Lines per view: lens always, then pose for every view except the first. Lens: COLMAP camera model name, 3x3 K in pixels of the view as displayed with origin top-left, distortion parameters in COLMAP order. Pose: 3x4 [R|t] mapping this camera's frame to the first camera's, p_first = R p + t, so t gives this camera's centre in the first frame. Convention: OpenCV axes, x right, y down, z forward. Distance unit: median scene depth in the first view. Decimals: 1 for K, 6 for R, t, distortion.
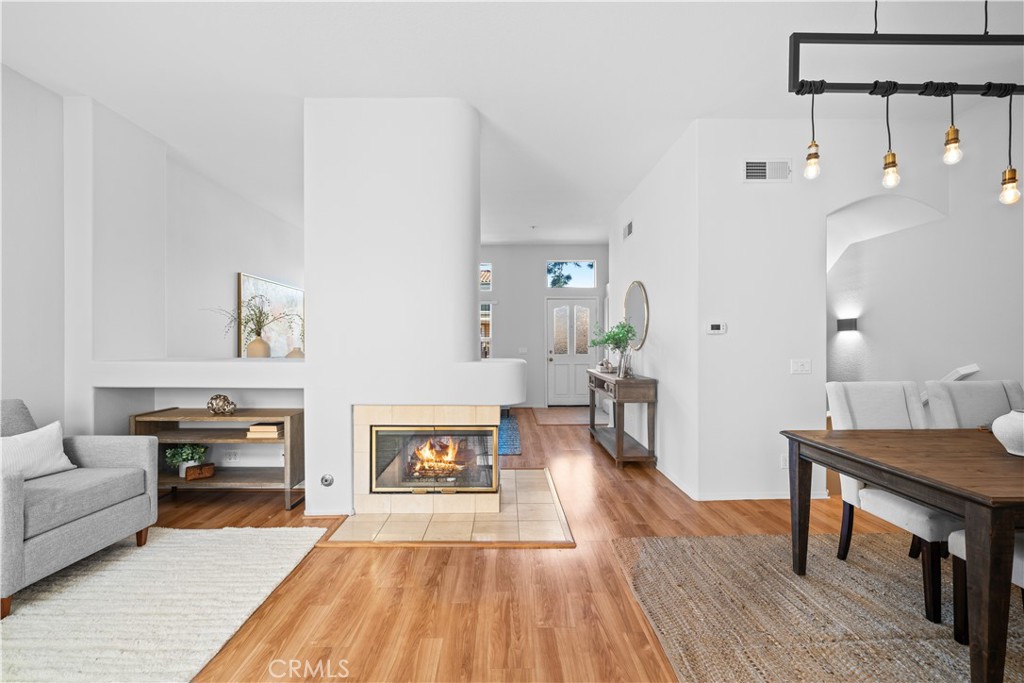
lens RADIAL K [[408.3, 0, 510.6], [0, 408.3, 341.7], [0, 0, 1]] dist [-0.001497, -0.000369]
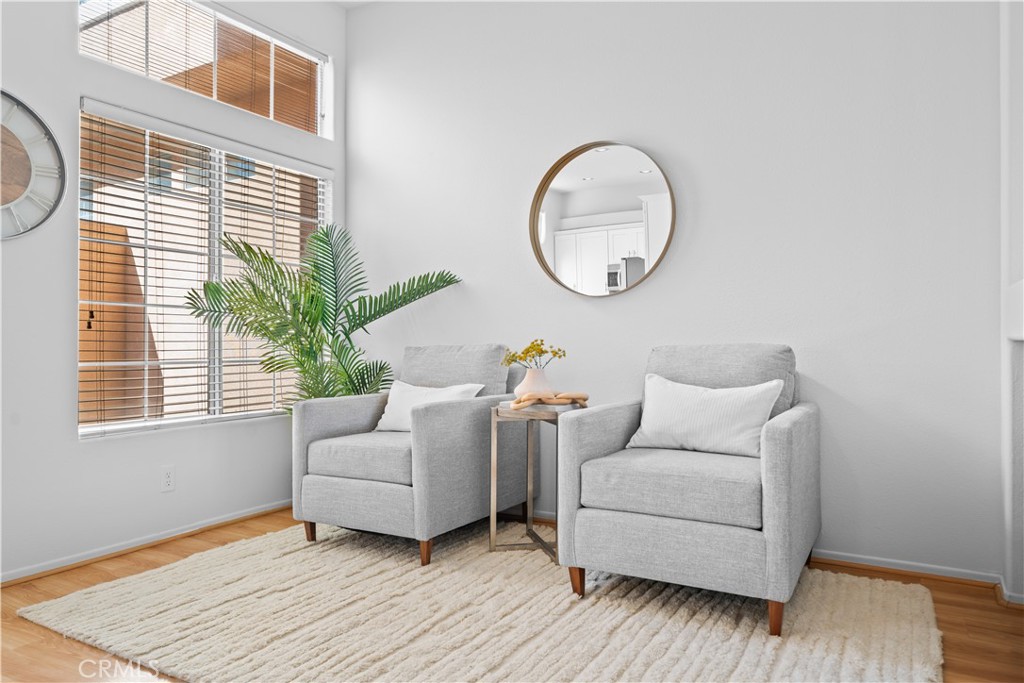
lens RADIAL K [[685.9, 0, 508.6], [0, 685.9, 341.3], [0, 0, 1]] dist [-0.004885, -0.000617]
pose [[-0.513096, 0.001991, -0.858329, -0.028939], [0.003206, 0.999995, 0.000403, 0.107536], [0.858325, -0.002545, -0.513100, 0.881509]]
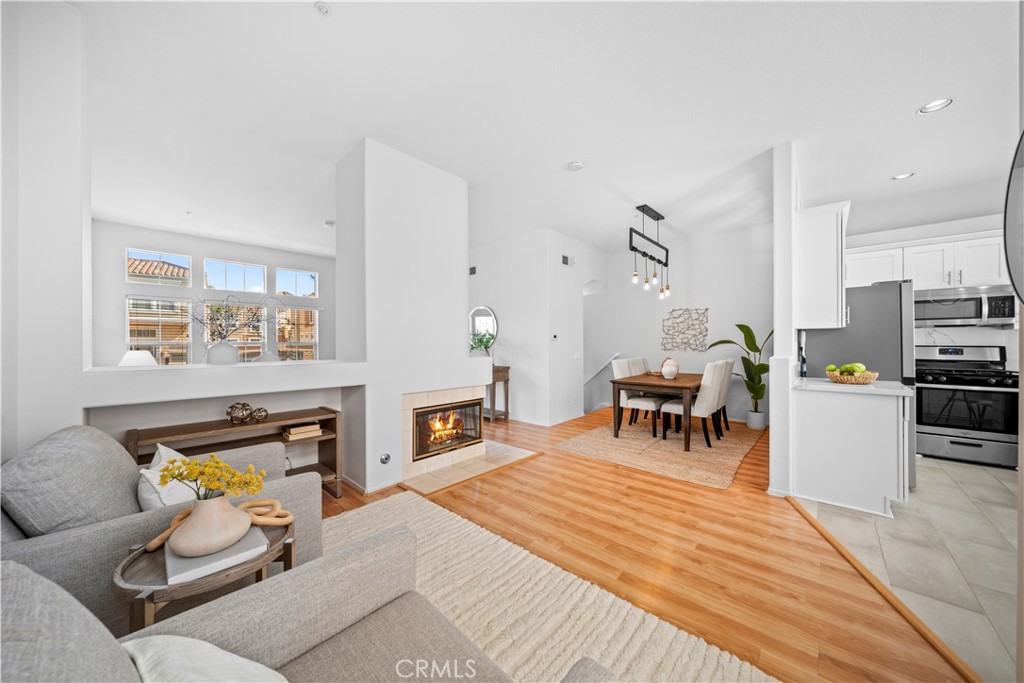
lens RADIAL K [[348.2, 0, 506.6], [0, 348.2, 342.6], [0, 0, 1]] dist [0.001524, 0.000172]
pose [[0.678925, 0.002453, 0.734204, -0.925953], [0.003212, 0.999975, -0.006310, 0.004049], [-0.734201, 0.006642, 0.678900, 0.035590]]
